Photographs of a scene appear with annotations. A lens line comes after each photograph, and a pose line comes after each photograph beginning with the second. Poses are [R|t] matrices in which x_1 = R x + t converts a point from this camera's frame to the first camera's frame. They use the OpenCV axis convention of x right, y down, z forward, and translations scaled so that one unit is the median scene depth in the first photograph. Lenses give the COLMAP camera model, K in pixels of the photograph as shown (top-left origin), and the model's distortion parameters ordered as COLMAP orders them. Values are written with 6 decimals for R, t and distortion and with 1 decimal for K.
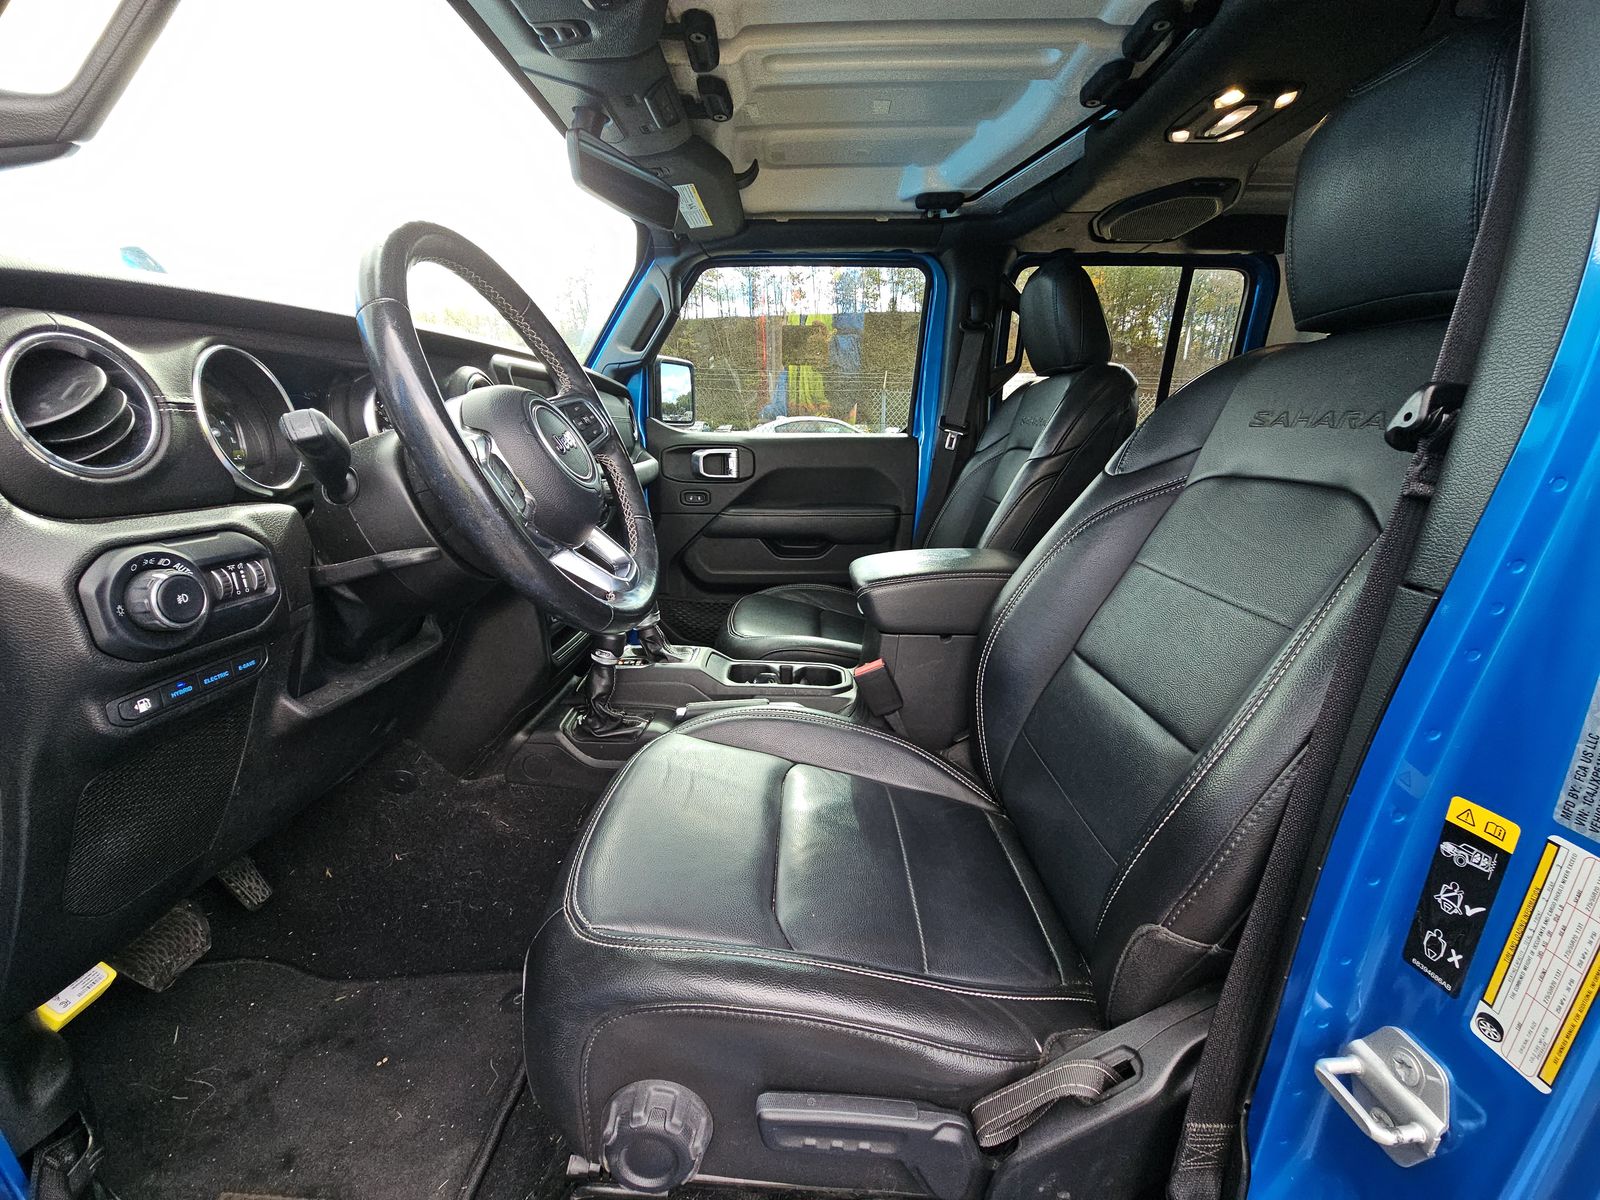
lens RADIAL K [[665.0, 0, 800.0], [0, 665.0, 600.0], [0, 0, 1]] dist [0.012076, -0.005517]
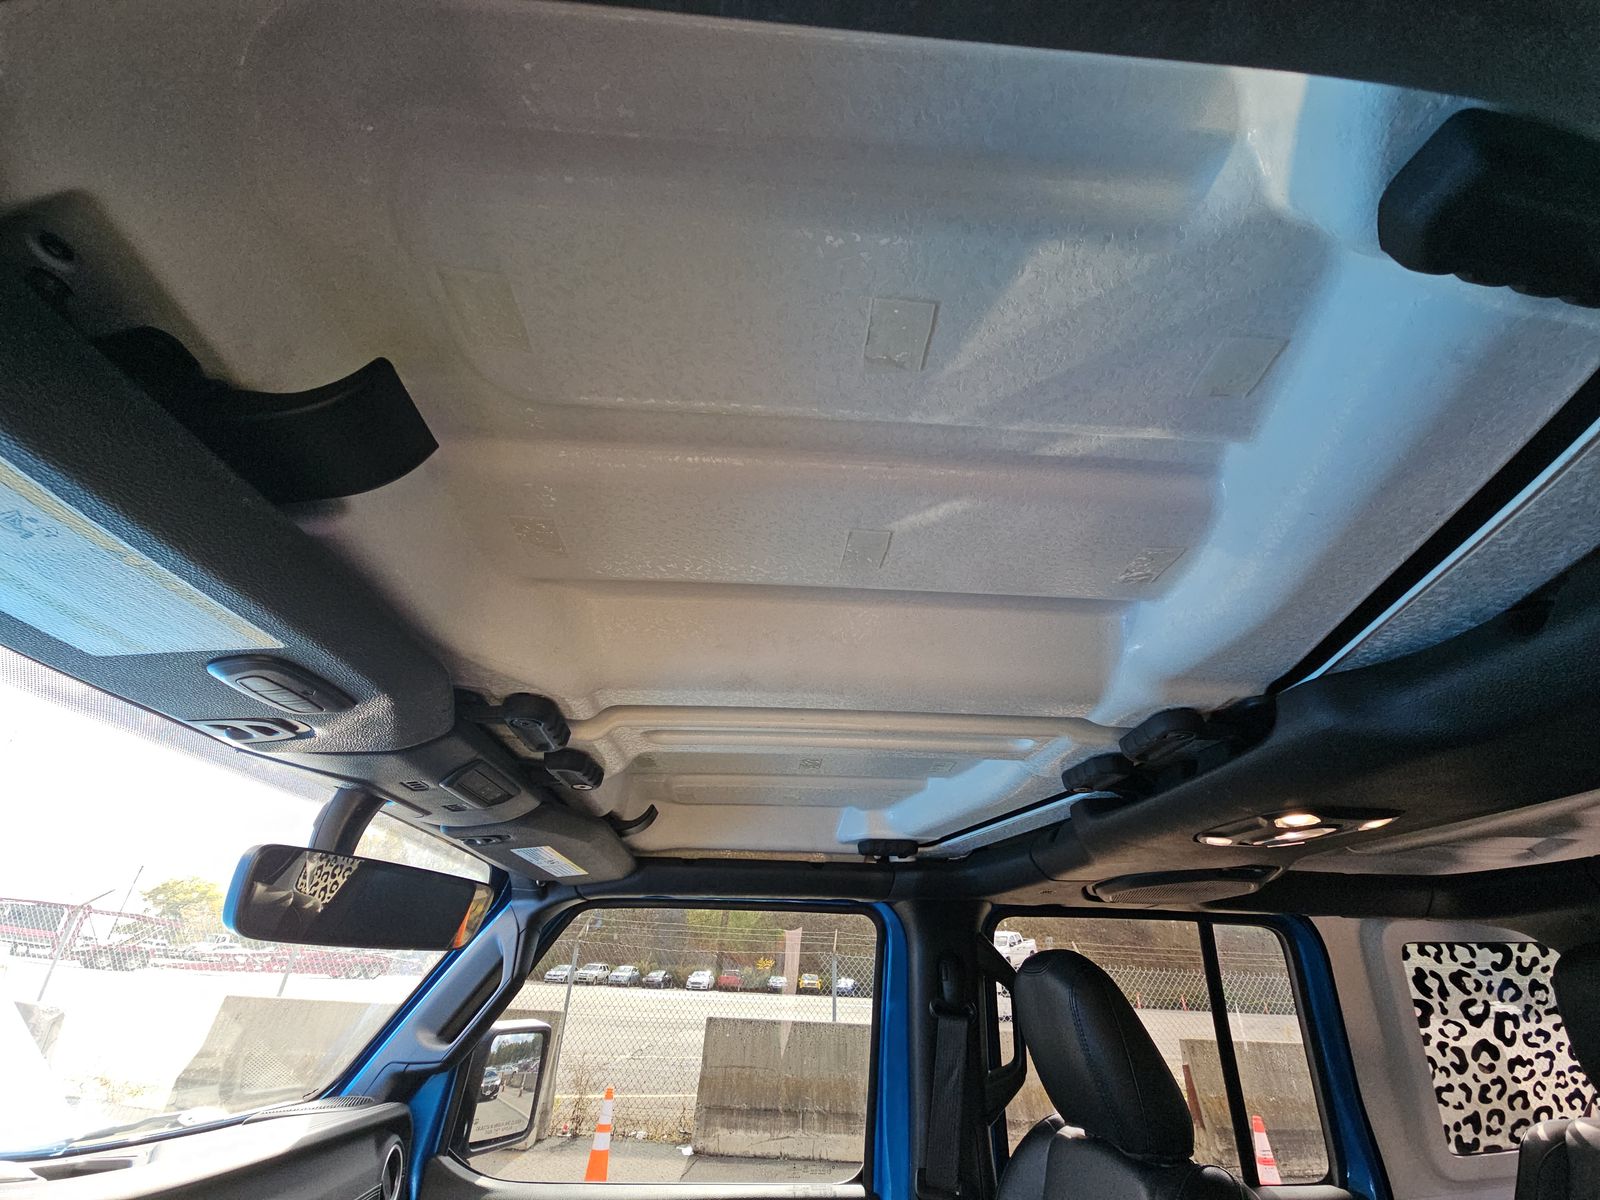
lens RADIAL K [[665.0, 0, 800.0], [0, 665.0, 600.0], [0, 0, 1]] dist [0.012076, -0.005517]
pose [[0.996738, 0.059617, 0.054400, 0.042242], [-0.005720, 0.724537, -0.689212, -0.257659], [-0.080504, 0.686652, 0.722515, 0.225454]]
